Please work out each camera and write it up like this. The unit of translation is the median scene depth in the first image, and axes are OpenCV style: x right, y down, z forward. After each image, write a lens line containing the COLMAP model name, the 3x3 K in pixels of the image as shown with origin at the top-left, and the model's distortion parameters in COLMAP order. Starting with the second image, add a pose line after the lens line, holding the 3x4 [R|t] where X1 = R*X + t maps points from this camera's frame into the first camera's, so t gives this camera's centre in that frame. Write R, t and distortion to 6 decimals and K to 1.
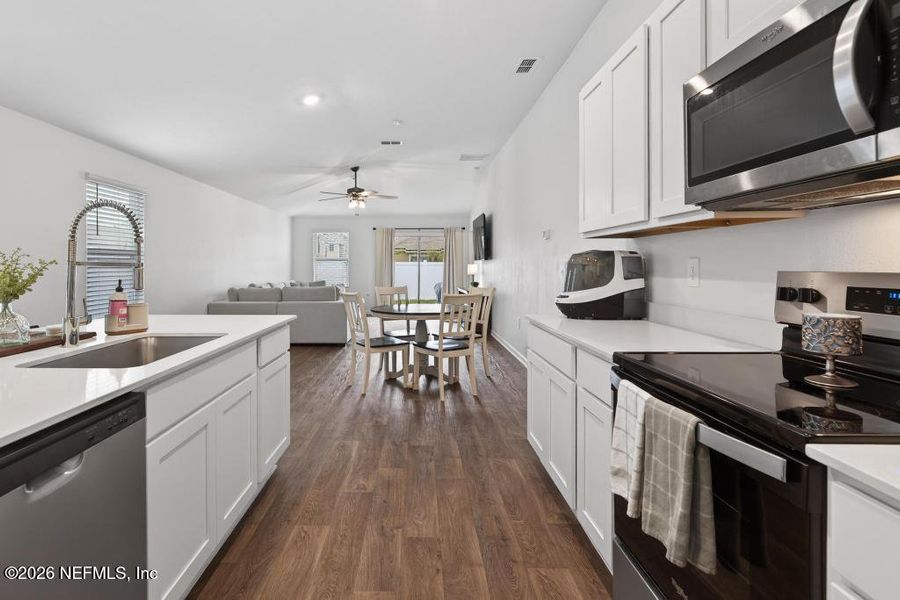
lens RADIAL K [[412.4, 0, 394.4], [0, 412.4, 267.8], [0, 0, 1]] dist [0.000119, 0.000047]
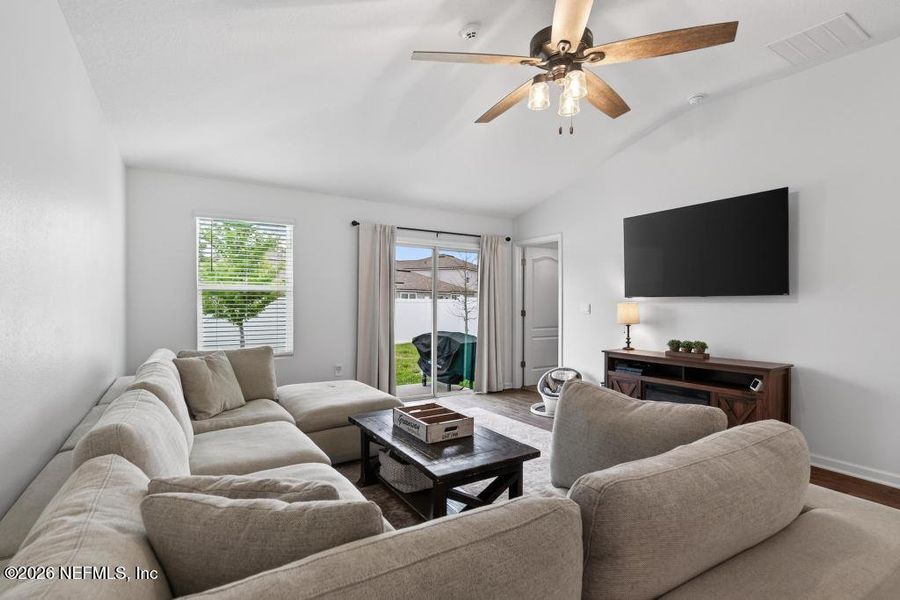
lens RADIAL K [[426.0, 0, 451.6], [0, 426.0, 308.6], [0, 0, 1]] dist [0.001218, 0.000325]
pose [[0.826735, -0.005641, 0.562563, -0.321696], [-0.000350, 0.999944, 0.010541, -0.008396], [-0.562592, -0.008912, 0.826687, 0.786763]]
